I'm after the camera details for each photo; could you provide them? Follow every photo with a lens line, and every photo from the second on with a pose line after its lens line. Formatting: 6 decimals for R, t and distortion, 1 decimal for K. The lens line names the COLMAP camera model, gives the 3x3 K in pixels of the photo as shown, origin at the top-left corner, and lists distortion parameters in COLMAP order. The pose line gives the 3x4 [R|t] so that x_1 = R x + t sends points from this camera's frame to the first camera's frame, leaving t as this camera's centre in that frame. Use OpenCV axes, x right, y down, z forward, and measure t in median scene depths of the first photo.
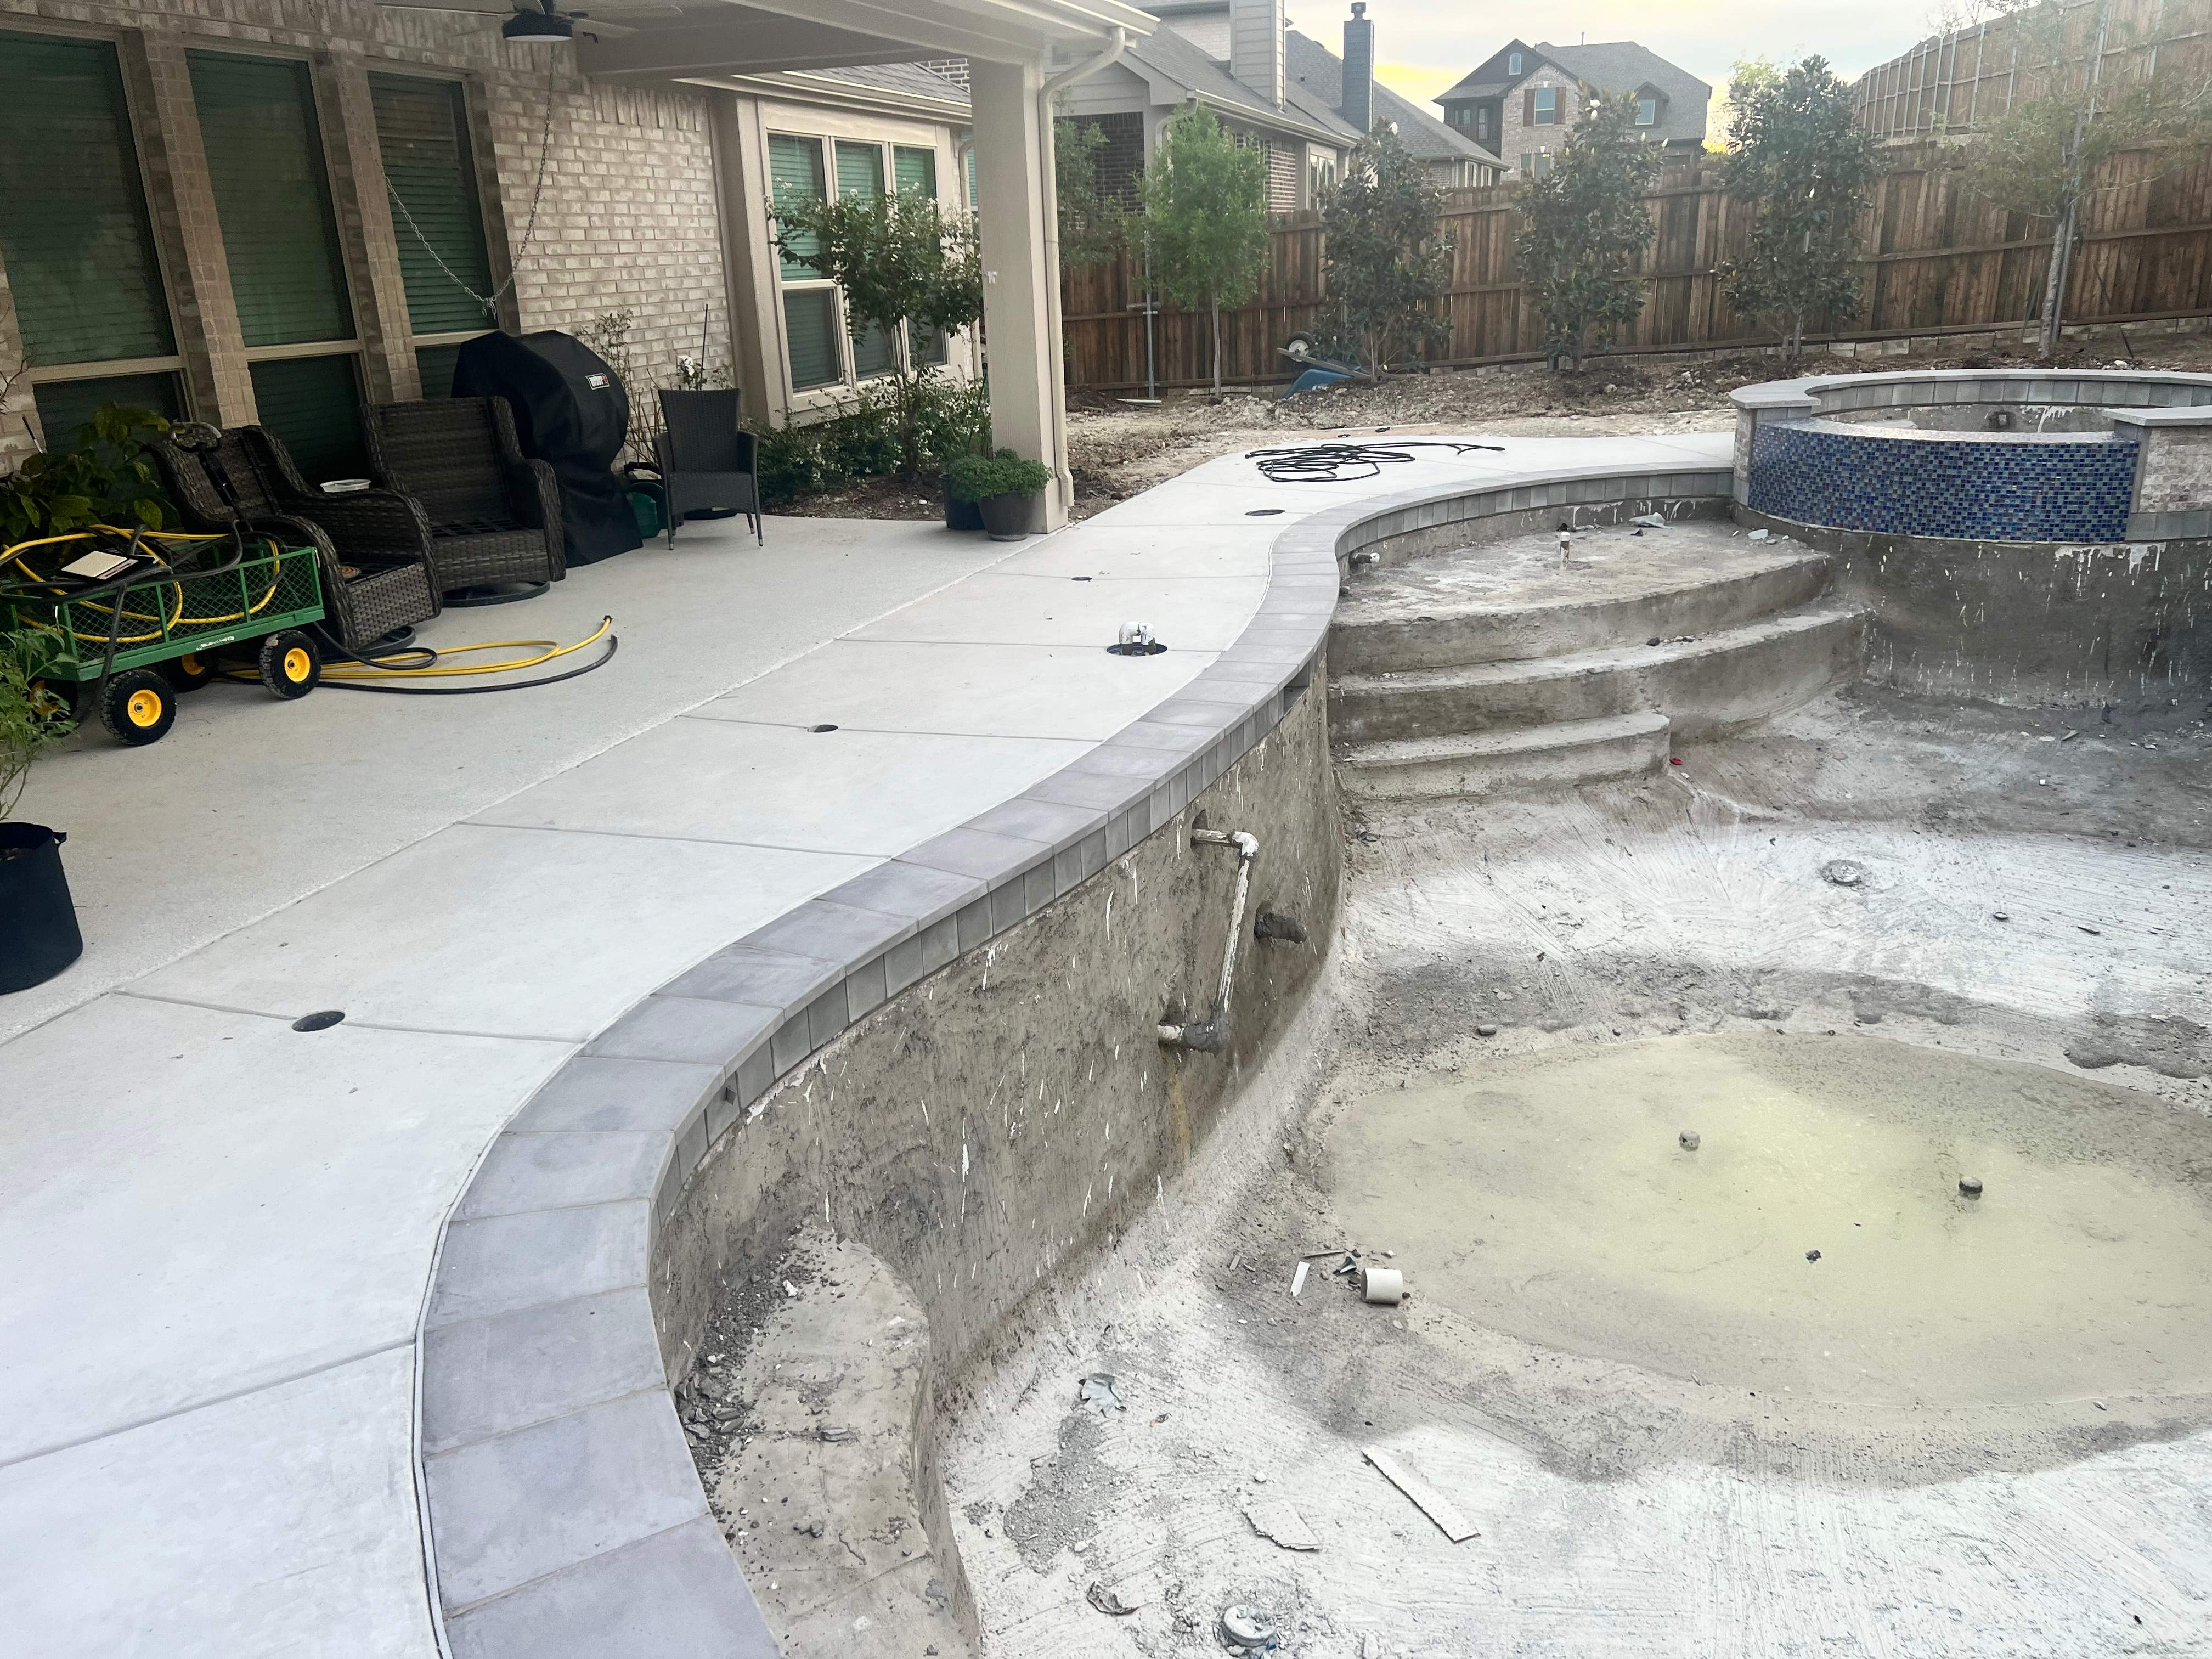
lens RADIAL K [[1657.5, 0, 1106.0], [0, 1657.5, 829.5], [0, 0, 1]] dist [-0.004829, -0.006099]
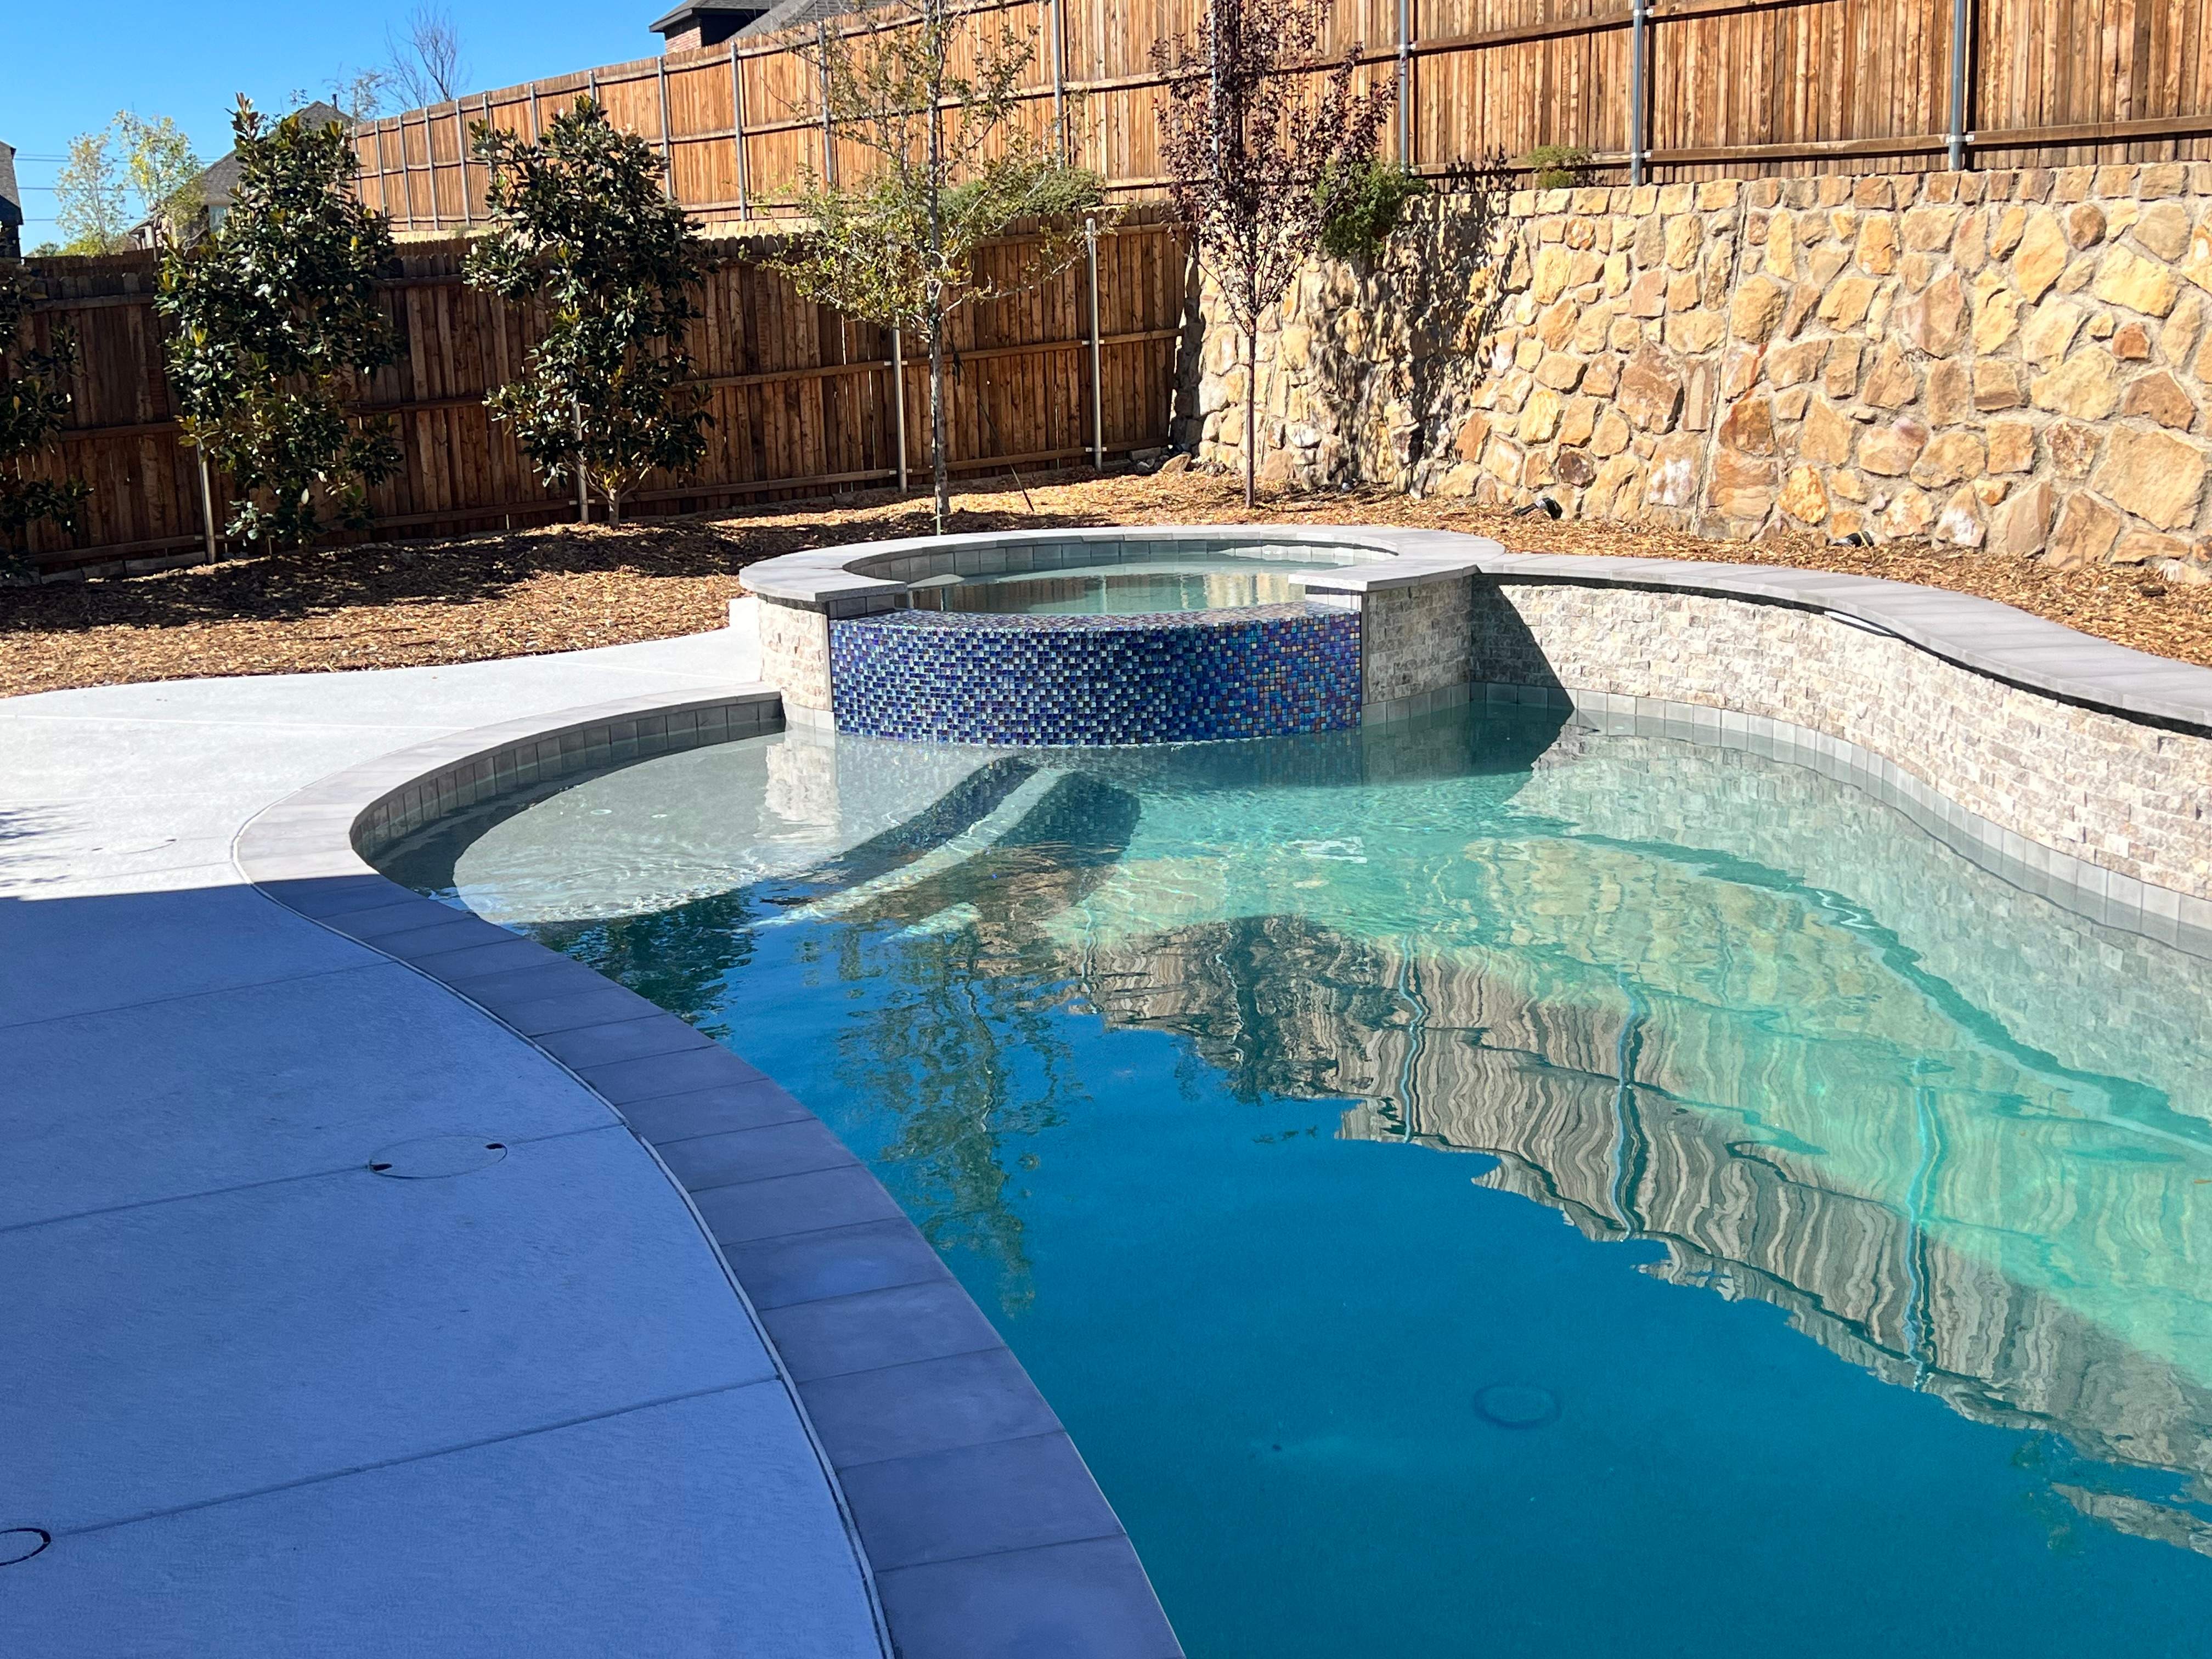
lens RADIAL K [[2489.3, 0, 1106.0], [0, 2489.3, 829.5], [0, 0, 1]] dist [0.187898, -0.459022]
pose [[0.741345, -0.117246, 0.660804, -0.216141], [0.223786, 0.971456, -0.078696, -0.071585], [-0.632715, 0.206219, 0.746422, 0.234515]]
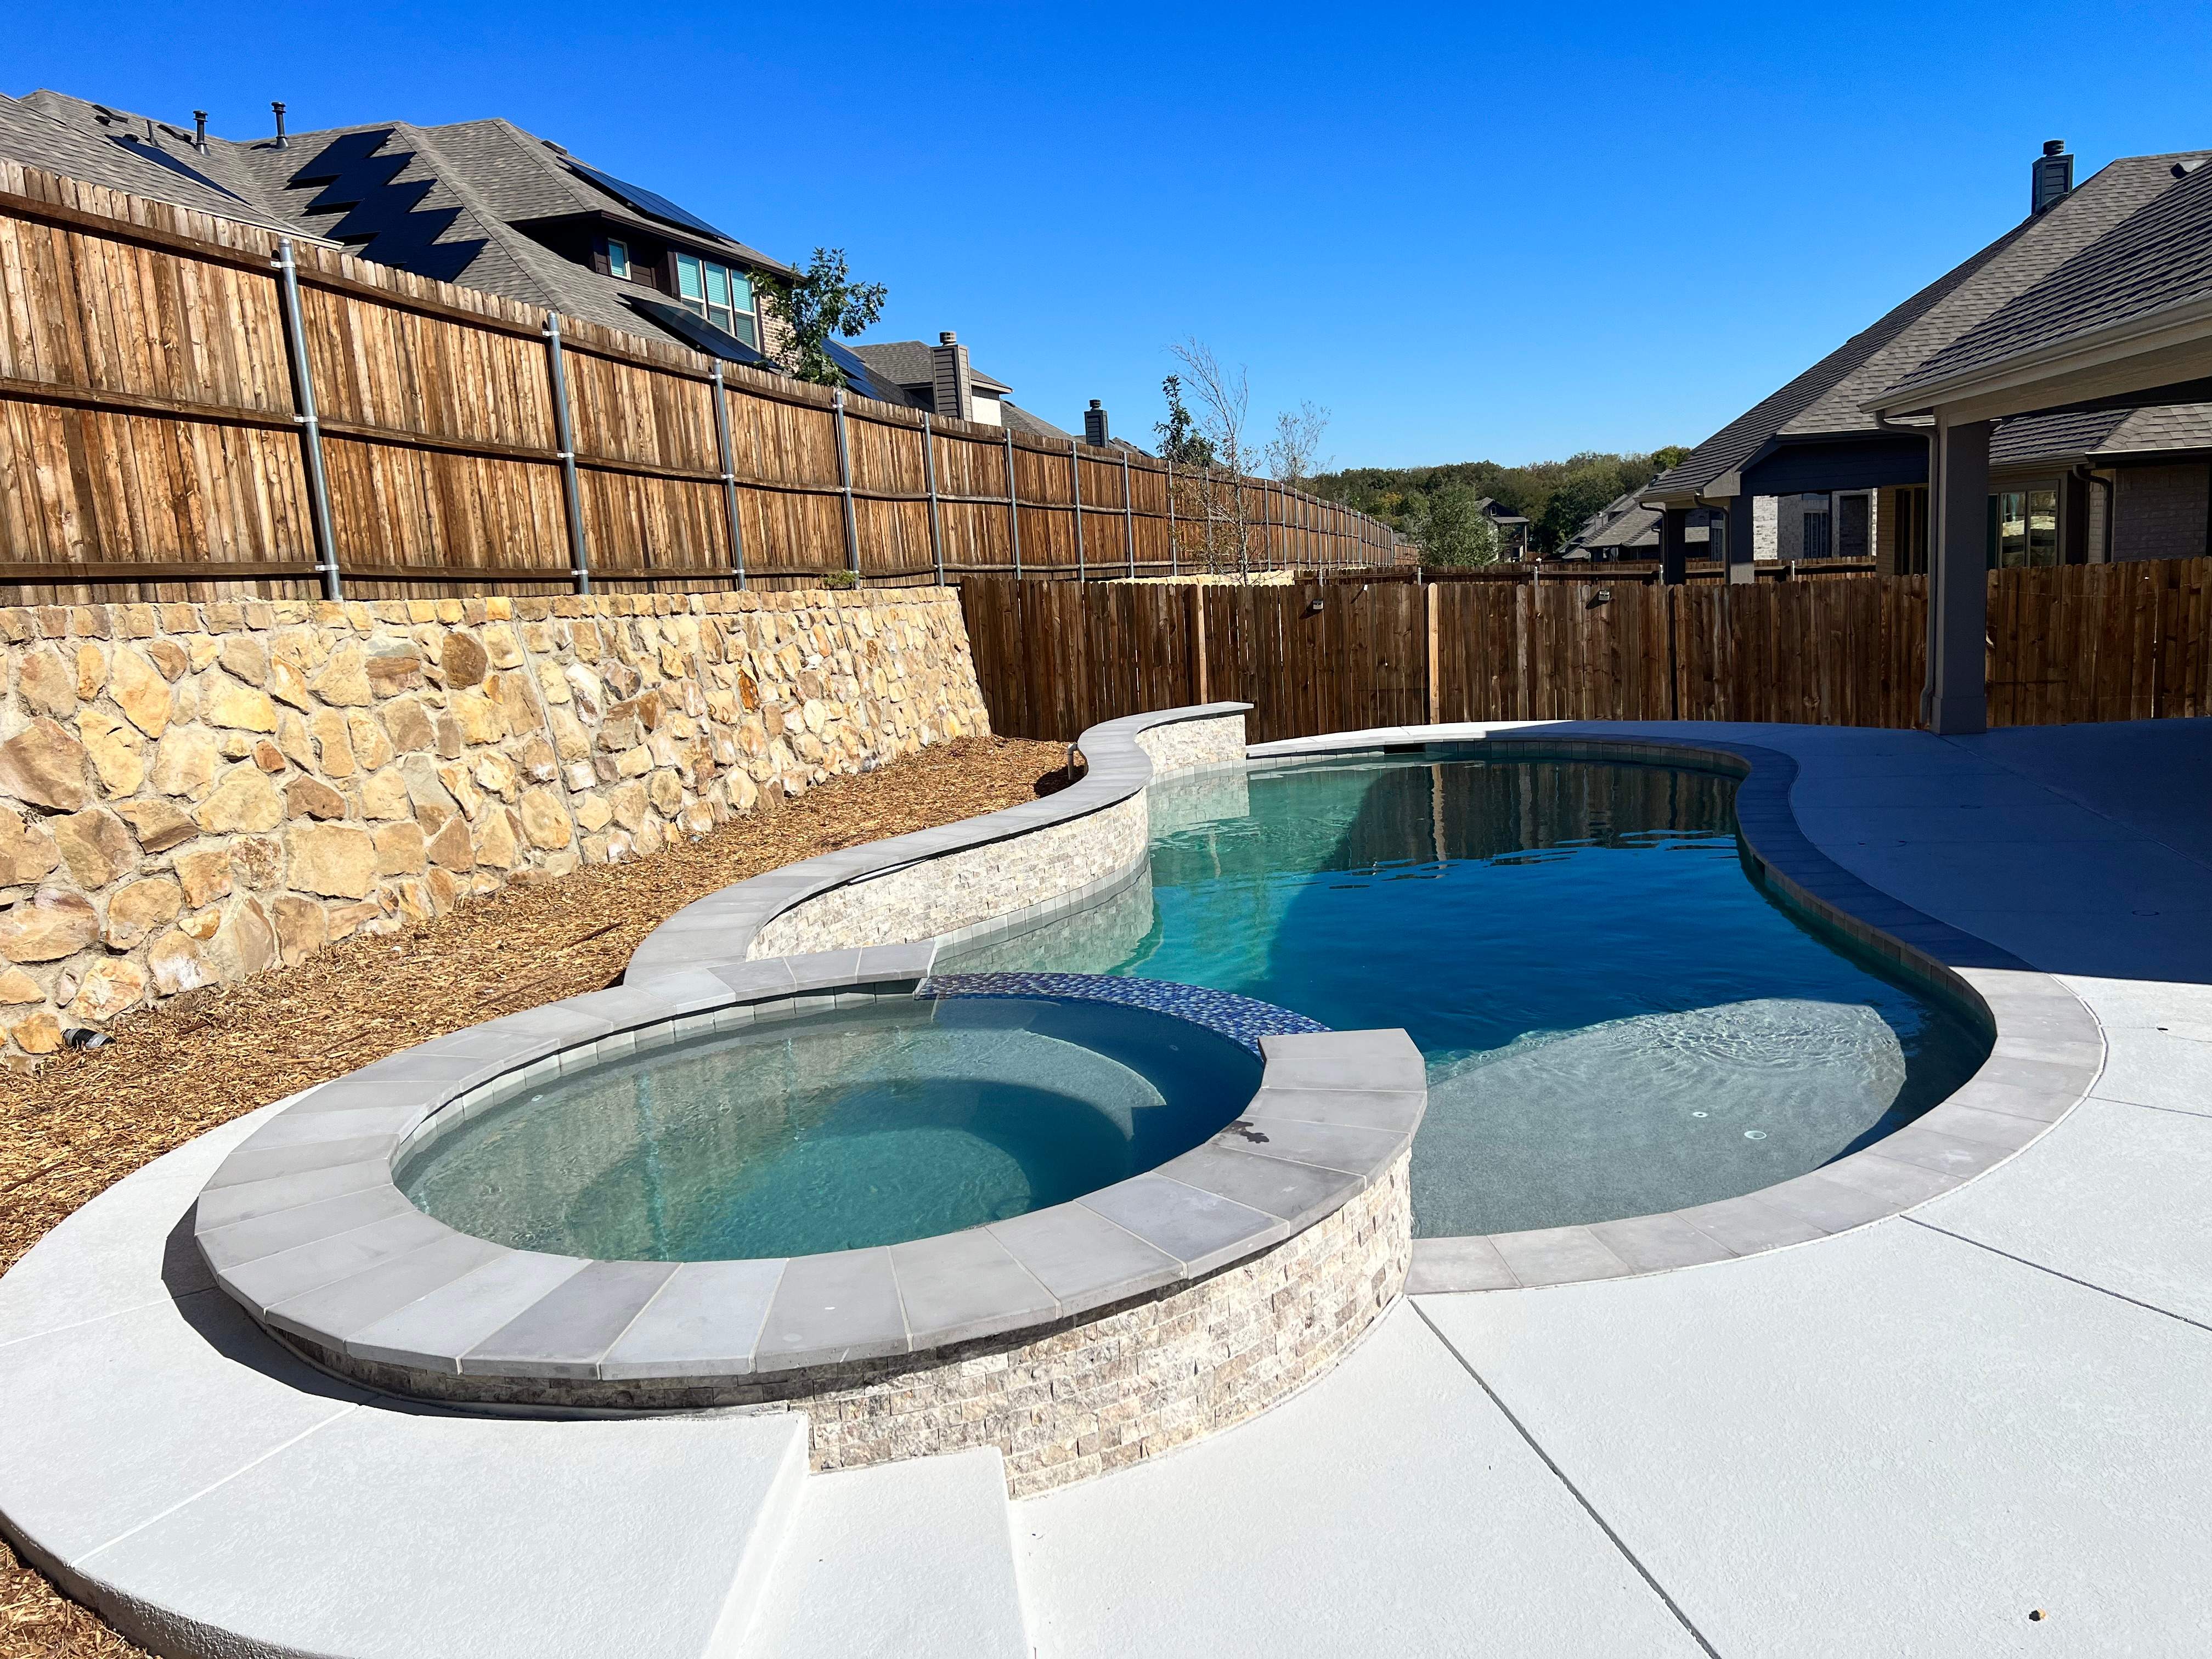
lens RADIAL K [[1657.5, 0, 1106.0], [0, 1657.5, 829.5], [0, 0, 1]] dist [-0.004829, -0.006099]
pose [[-0.991796, 0.114670, -0.056497, 0.491292], [0.072621, 0.869138, 0.489208, -0.579560], [0.105202, 0.481092, -0.870335, 1.448962]]
